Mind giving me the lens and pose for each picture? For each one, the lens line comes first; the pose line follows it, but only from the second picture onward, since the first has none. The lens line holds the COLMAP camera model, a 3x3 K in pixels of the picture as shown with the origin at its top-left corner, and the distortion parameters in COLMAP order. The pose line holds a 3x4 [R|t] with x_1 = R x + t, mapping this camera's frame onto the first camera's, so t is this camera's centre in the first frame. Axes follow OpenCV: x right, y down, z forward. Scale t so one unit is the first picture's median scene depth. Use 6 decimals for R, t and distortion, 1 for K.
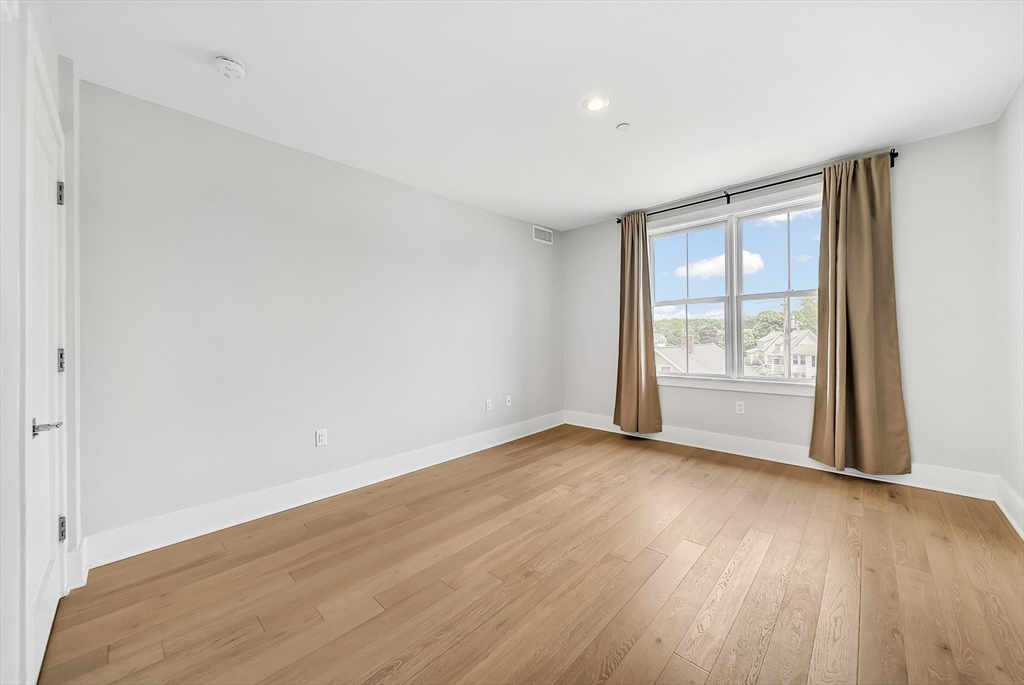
lens RADIAL K [[362.9, 0, 517.1], [0, 362.9, 339.9], [0, 0, 1]] dist [-0.004918, -0.000239]
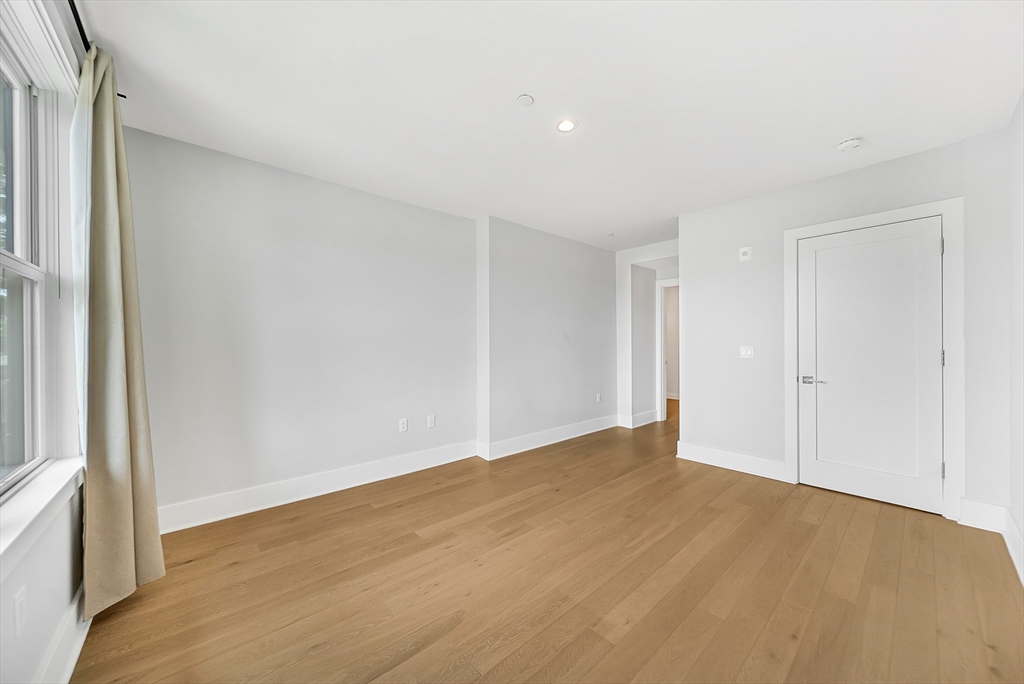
lens RADIAL K [[362.9, 0, 511.5], [0, 362.9, 342.4], [0, 0, 1]] dist [-0.004918, -0.000239]
pose [[-0.995562, 0.023503, 0.091126, 0.220426], [0.023877, 0.999710, 0.003015, -0.034093], [-0.091028, 0.005178, -0.995835, 1.569835]]
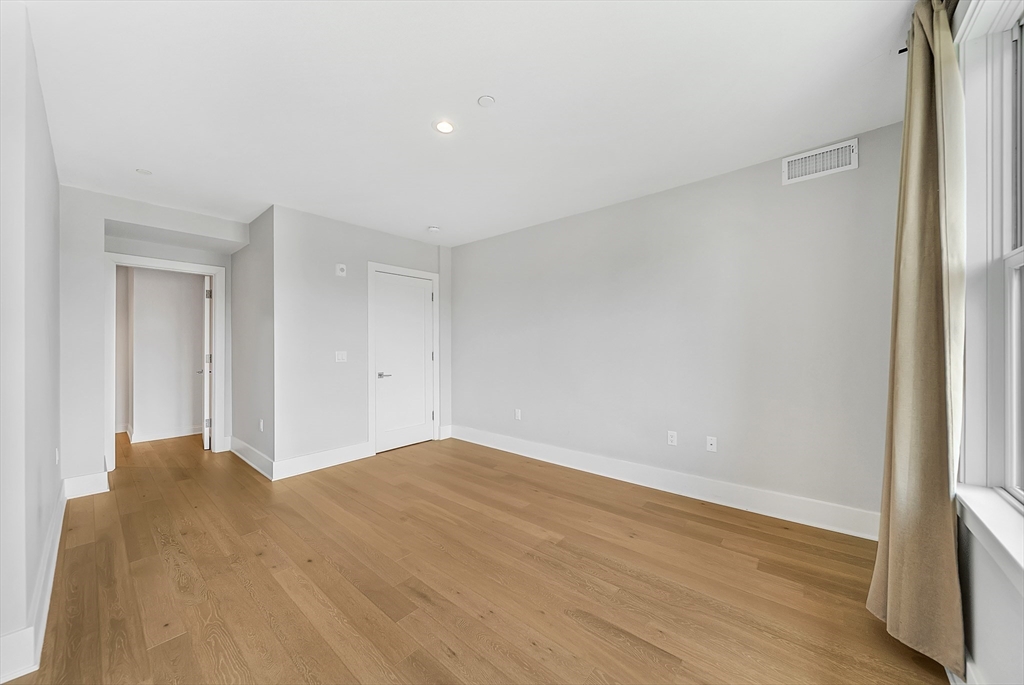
lens RADIAL K [[362.9, 0, 516.5], [0, 362.9, 344.4], [0, 0, 1]] dist [-0.004918, -0.000239]
pose [[0.065369, 0.015943, -0.997734, 0.956199], [-0.002202, 0.999872, 0.015832, -0.048727], [0.997859, 0.001162, 0.065395, 0.865503]]
